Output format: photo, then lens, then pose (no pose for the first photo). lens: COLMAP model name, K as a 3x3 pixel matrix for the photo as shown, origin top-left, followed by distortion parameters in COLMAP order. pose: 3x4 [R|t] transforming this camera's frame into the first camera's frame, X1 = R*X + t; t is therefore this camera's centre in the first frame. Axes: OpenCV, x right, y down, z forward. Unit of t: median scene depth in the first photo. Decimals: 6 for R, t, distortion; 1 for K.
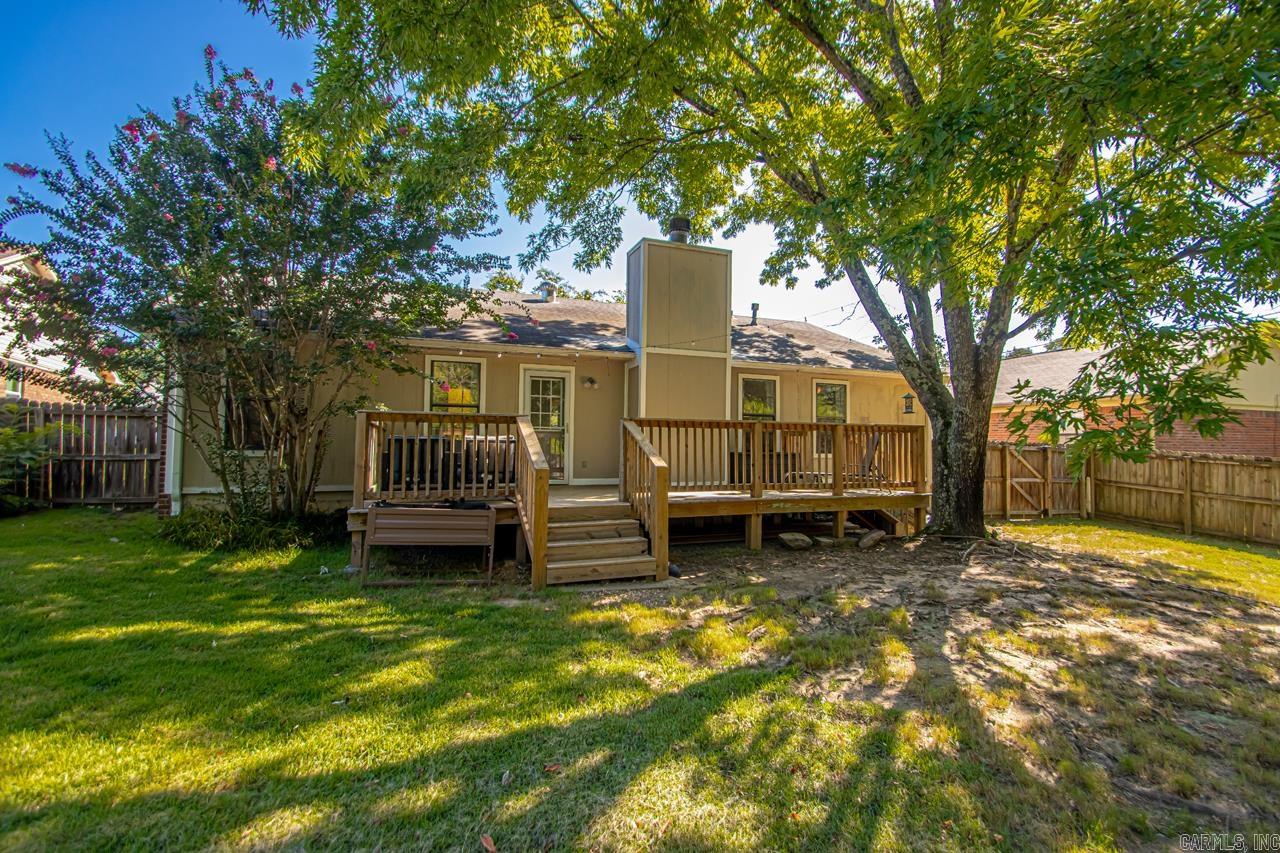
lens RADIAL K [[592.9, 0, 652.3], [0, 592.9, 425.2], [0, 0, 1]] dist [0.014825, -0.017942]
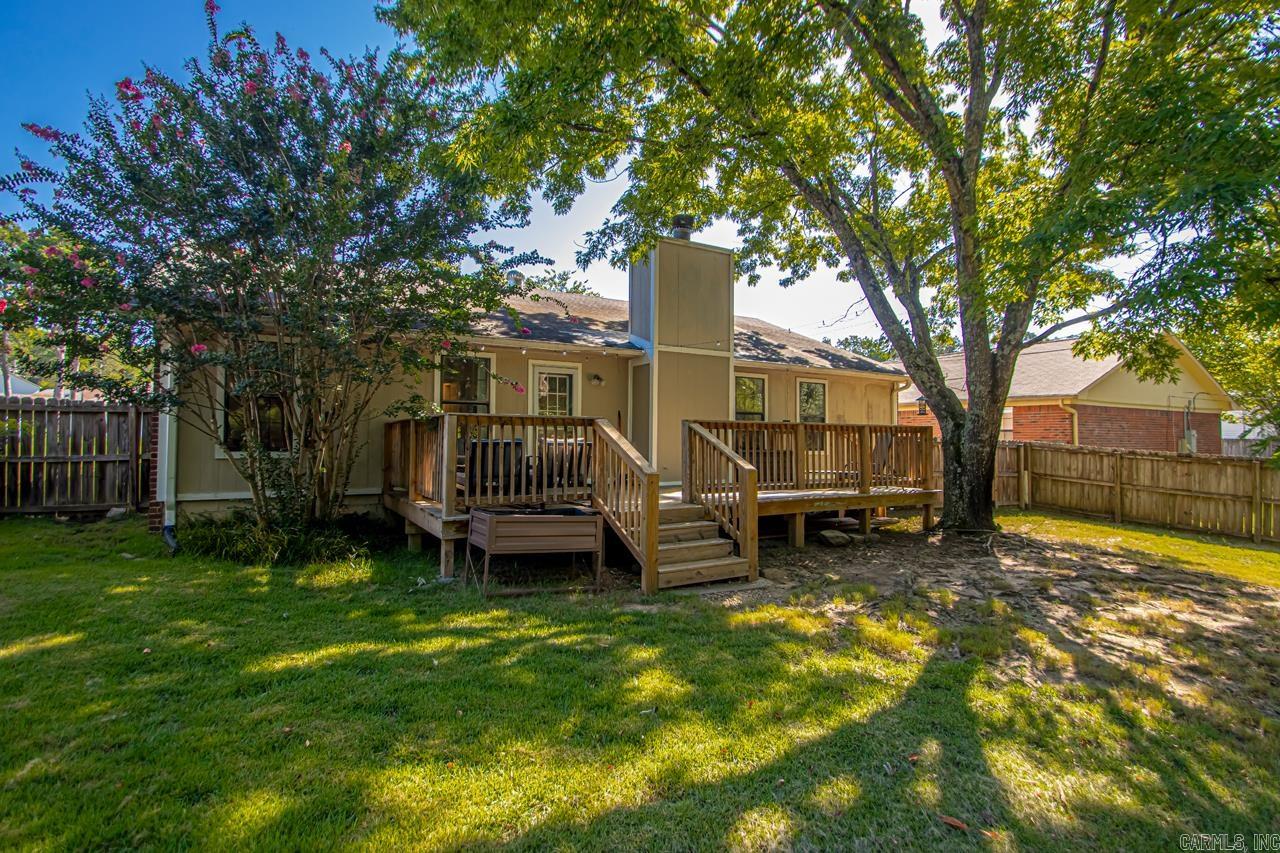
lens RADIAL K [[617.7, 0, 622.7], [0, 617.7, 416.5], [0, 0, 1]] dist [0.019688, -0.020555]
pose [[0.989592, 0.005110, 0.143808, -0.287925], [-0.005394, 0.999984, 0.001585, -0.017789], [-0.143798, -0.002344, 0.989604, -0.019376]]
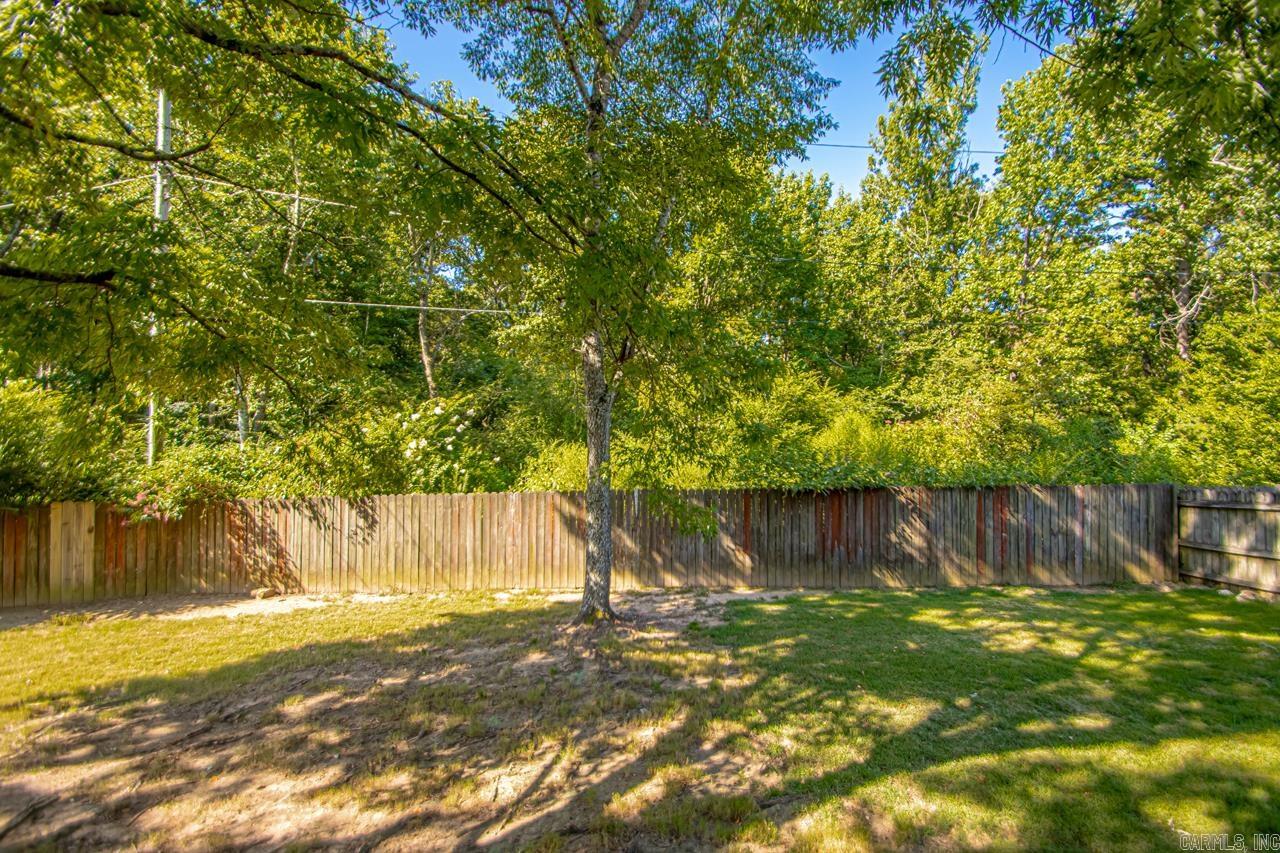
lens RADIAL K [[595.2, 0, 655.7], [0, 595.2, 426.0], [0, 0, 1]] dist [0.013268, -0.014742]
pose [[-0.933930, -0.013897, 0.357186, 0.030607], [-0.029256, 0.998863, -0.037632, -0.085309], [-0.356257, -0.045596, -0.933275, 1.025410]]
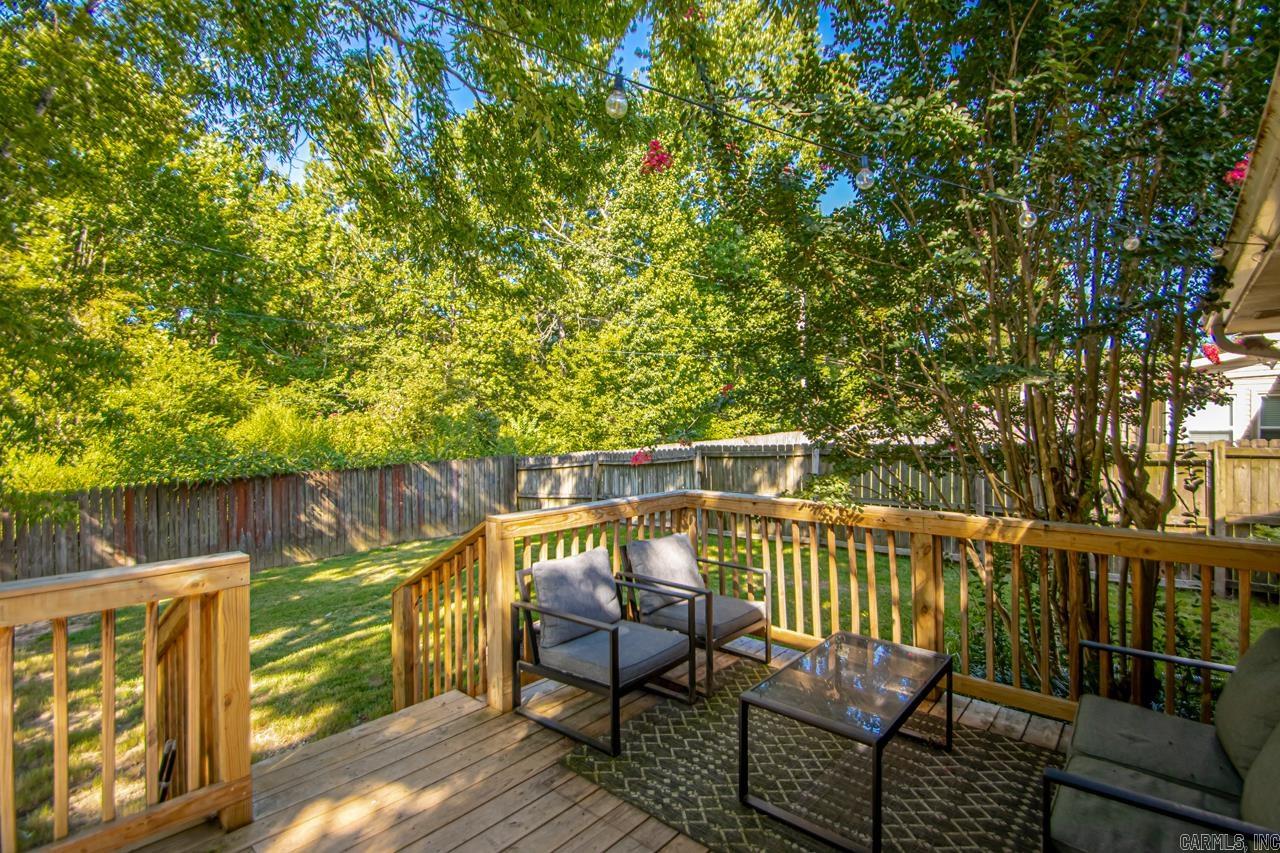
lens RADIAL K [[592.9, 0, 652.3], [0, 592.9, 425.2], [0, 0, 1]] dist [0.014825, -0.017942]
pose [[-0.892146, -0.001323, -0.451746, -0.102470], [0.015488, 0.999318, -0.033514, -0.066792], [0.451482, -0.036896, -0.891517, 1.294592]]
